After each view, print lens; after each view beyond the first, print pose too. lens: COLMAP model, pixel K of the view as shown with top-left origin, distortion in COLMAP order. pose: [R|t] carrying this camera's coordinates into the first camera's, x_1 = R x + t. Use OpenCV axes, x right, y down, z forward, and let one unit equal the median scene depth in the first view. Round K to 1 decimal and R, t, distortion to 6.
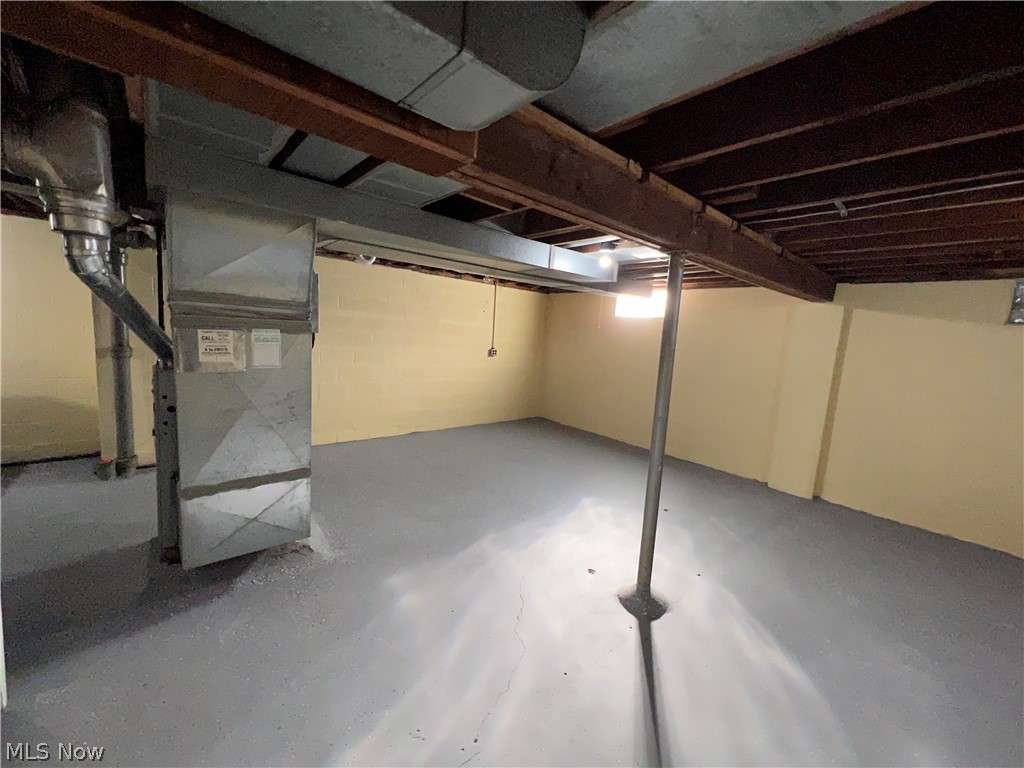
lens RADIAL K [[411.8, 0, 510.4], [0, 411.8, 382.1], [0, 0, 1]] dist [0.000123, -0.000303]
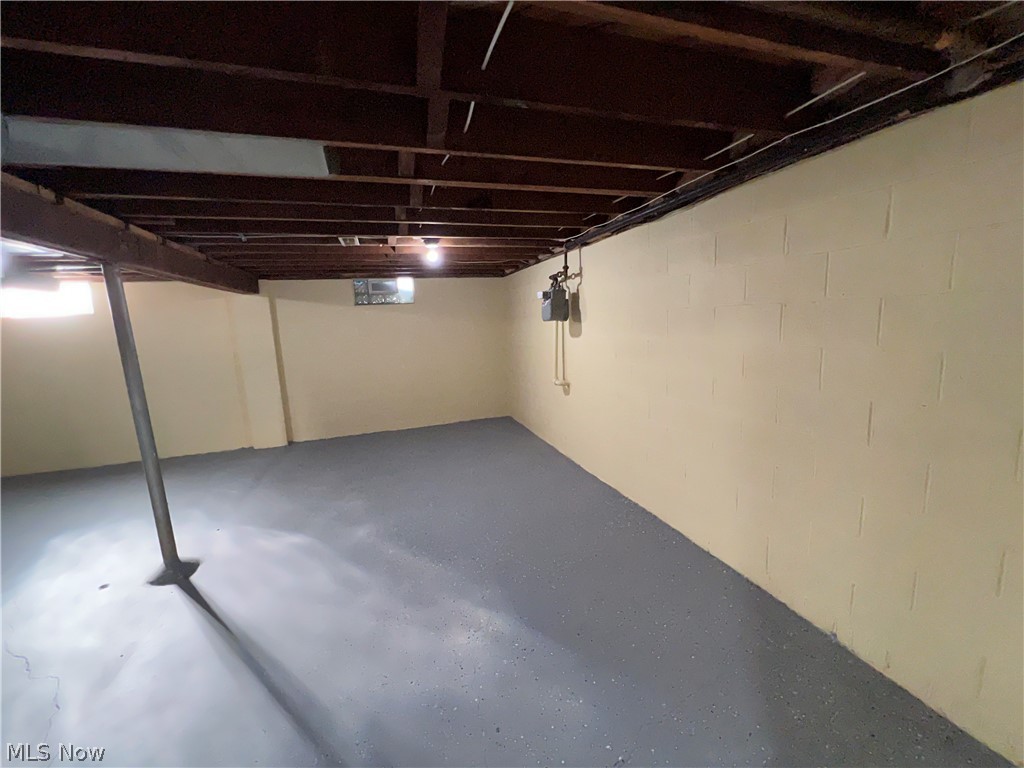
lens RADIAL K [[411.8, 0, 510.7], [0, 411.8, 384.2], [0, 0, 1]] dist [0.000123, -0.000303]
pose [[0.384163, -0.228773, 0.894473, -0.210974], [0.186217, 0.968103, 0.167627, 0.014684], [-0.904291, 0.102170, 0.414511, -0.344585]]
